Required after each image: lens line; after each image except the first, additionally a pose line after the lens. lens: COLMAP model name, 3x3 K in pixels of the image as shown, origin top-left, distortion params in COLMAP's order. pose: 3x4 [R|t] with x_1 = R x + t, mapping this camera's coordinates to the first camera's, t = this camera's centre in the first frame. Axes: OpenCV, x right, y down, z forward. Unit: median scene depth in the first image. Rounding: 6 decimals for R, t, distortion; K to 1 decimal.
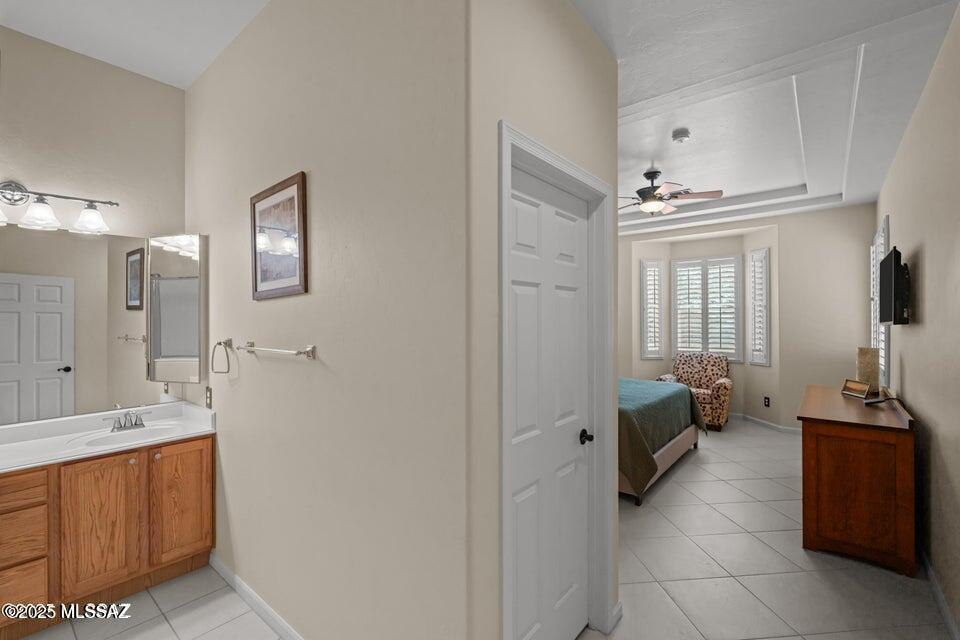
lens RADIAL K [[424.4, 0, 476.6], [0, 424.4, 318.9], [0, 0, 1]] dist [-0.004309, 0.001307]
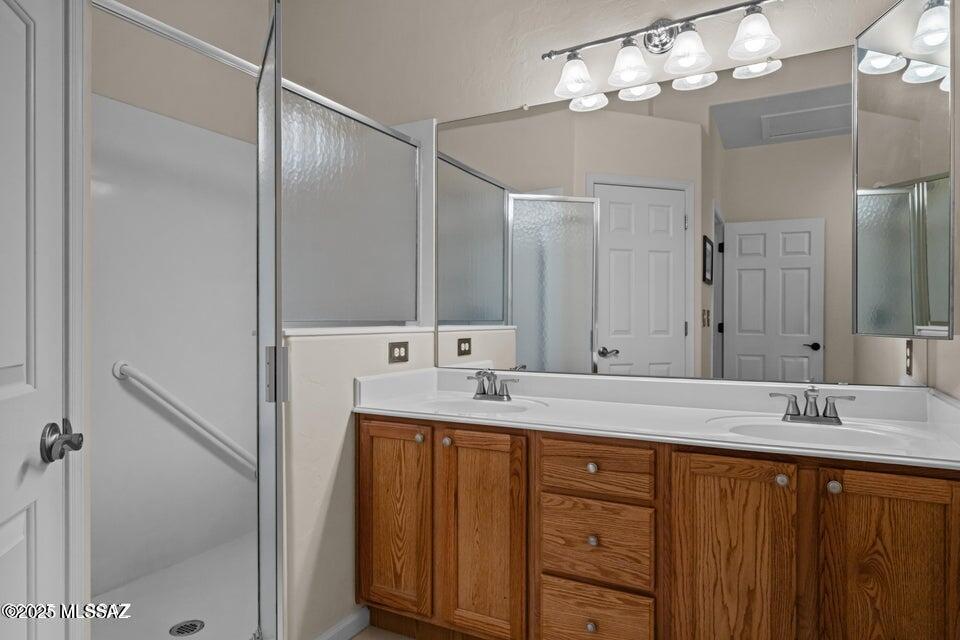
lens RADIAL K [[581.9, 0, 480.3], [0, 581.9, 321.4], [0, 0, 1]] dist [-0.000517, -0.000045]
pose [[0.200875, 0.008217, -0.979582, -0.249958], [-0.001417, 0.999966, 0.008097, 0.156091], [0.979616, -0.000239, 0.200880, 0.544622]]
